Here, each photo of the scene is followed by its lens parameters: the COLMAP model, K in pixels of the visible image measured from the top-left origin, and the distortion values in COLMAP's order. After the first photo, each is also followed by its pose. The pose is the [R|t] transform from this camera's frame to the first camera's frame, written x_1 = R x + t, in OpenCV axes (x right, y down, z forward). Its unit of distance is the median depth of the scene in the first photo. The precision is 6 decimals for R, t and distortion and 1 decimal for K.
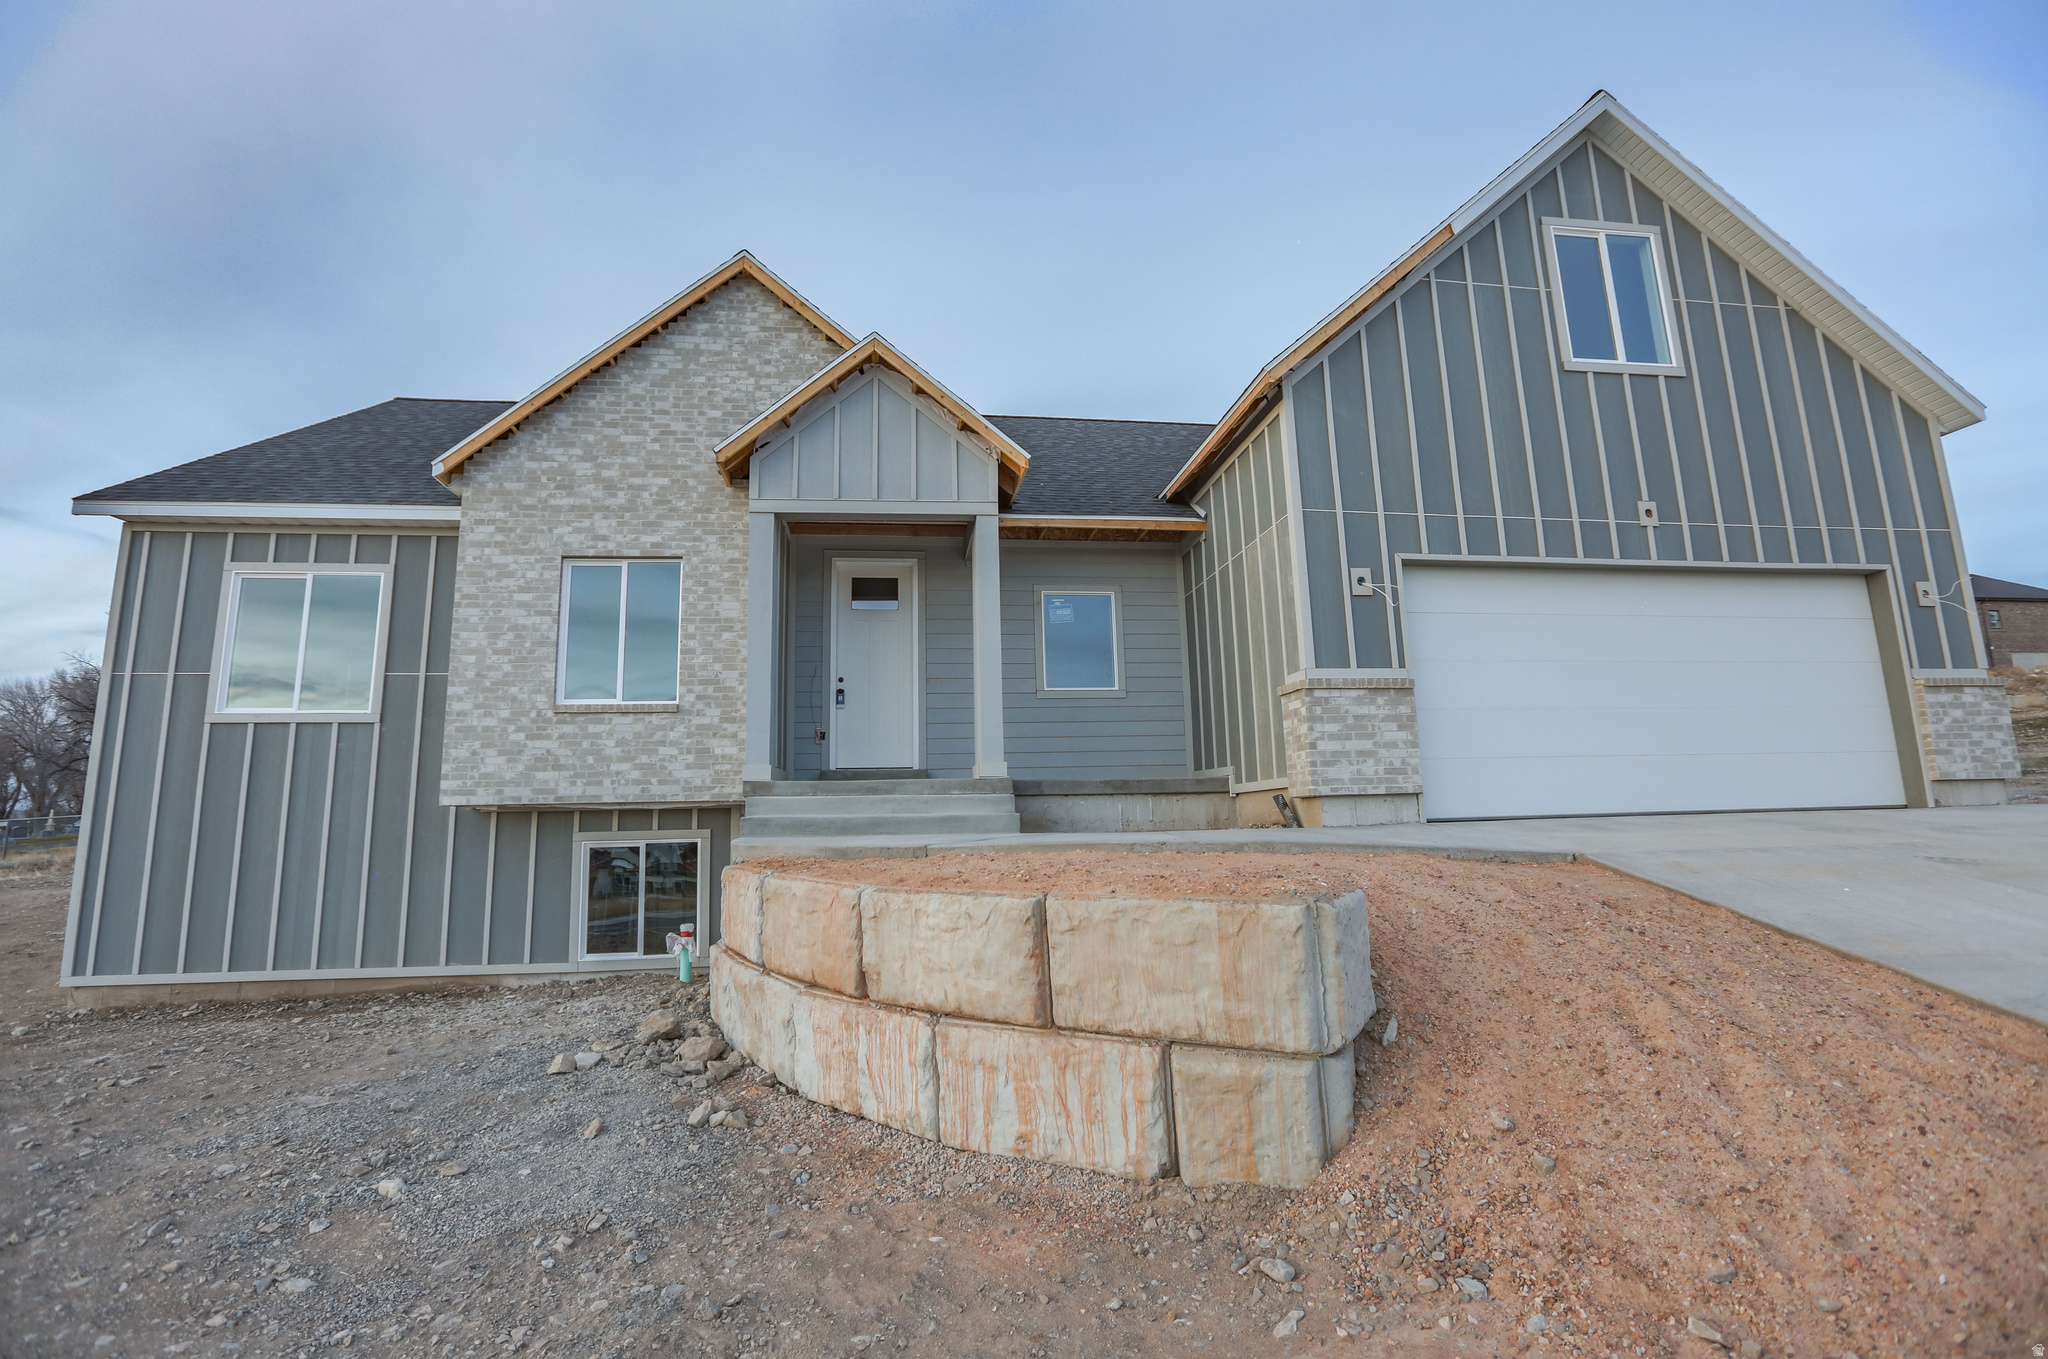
lens RADIAL K [[929.4, 0, 1022.1], [0, 929.4, 672.0], [0, 0, 1]] dist [-0.045559, 0.019779]
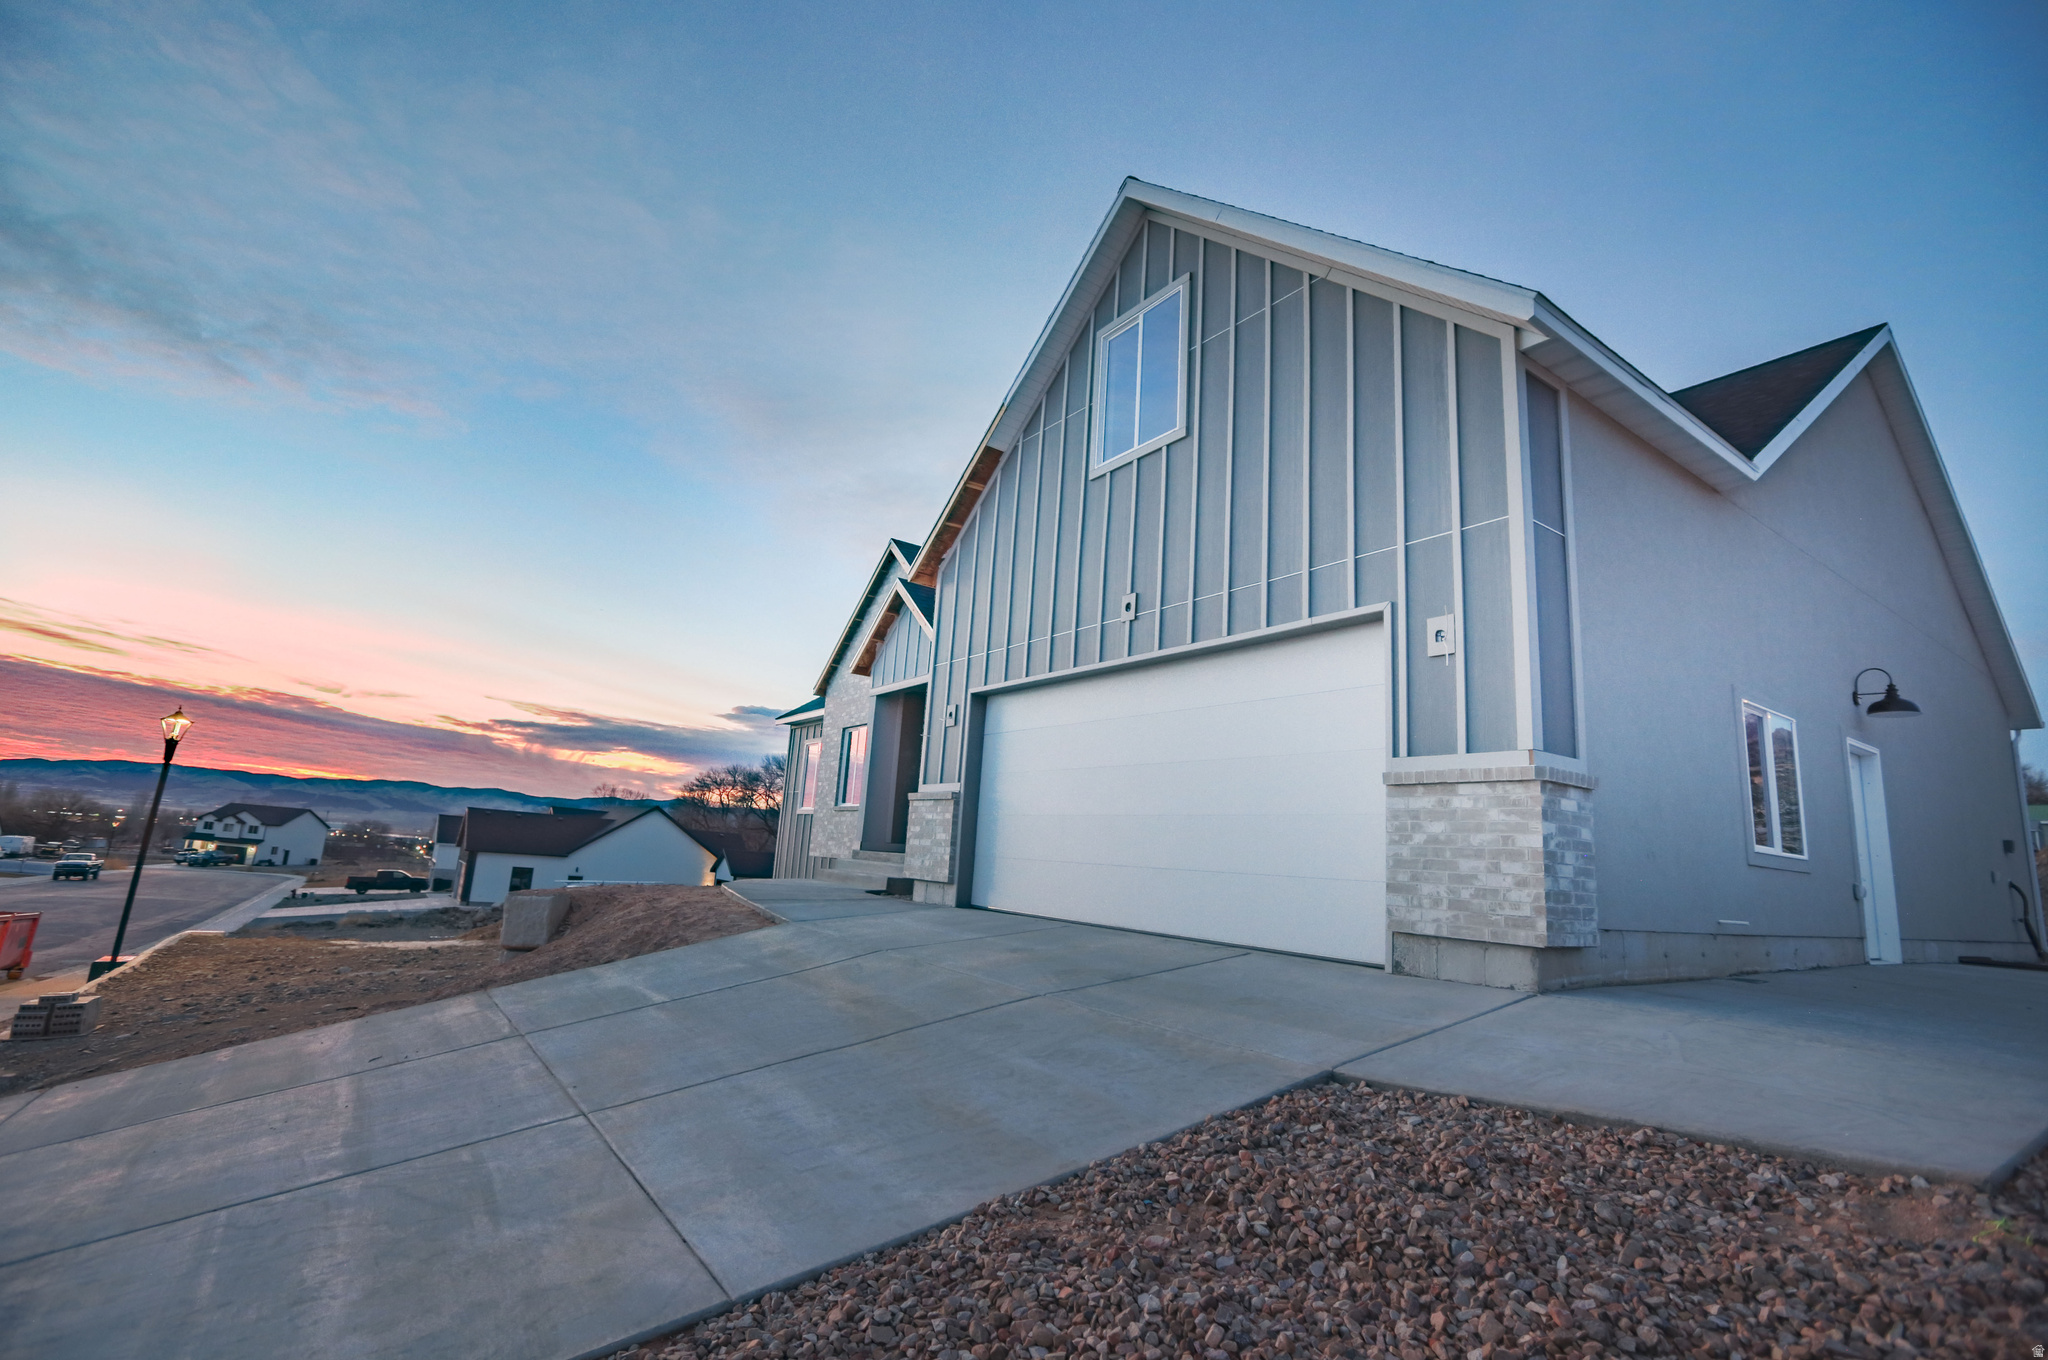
lens RADIAL K [[942.6, 0, 1022.7], [0, 942.6, 668.8], [0, 0, 1]] dist [-0.048894, 0.019120]
pose [[0.454193, -0.126272, -0.881909, 1.452141], [0.064933, 0.991964, -0.108589, -0.011505], [0.888534, -0.007944, 0.458742, 0.444458]]
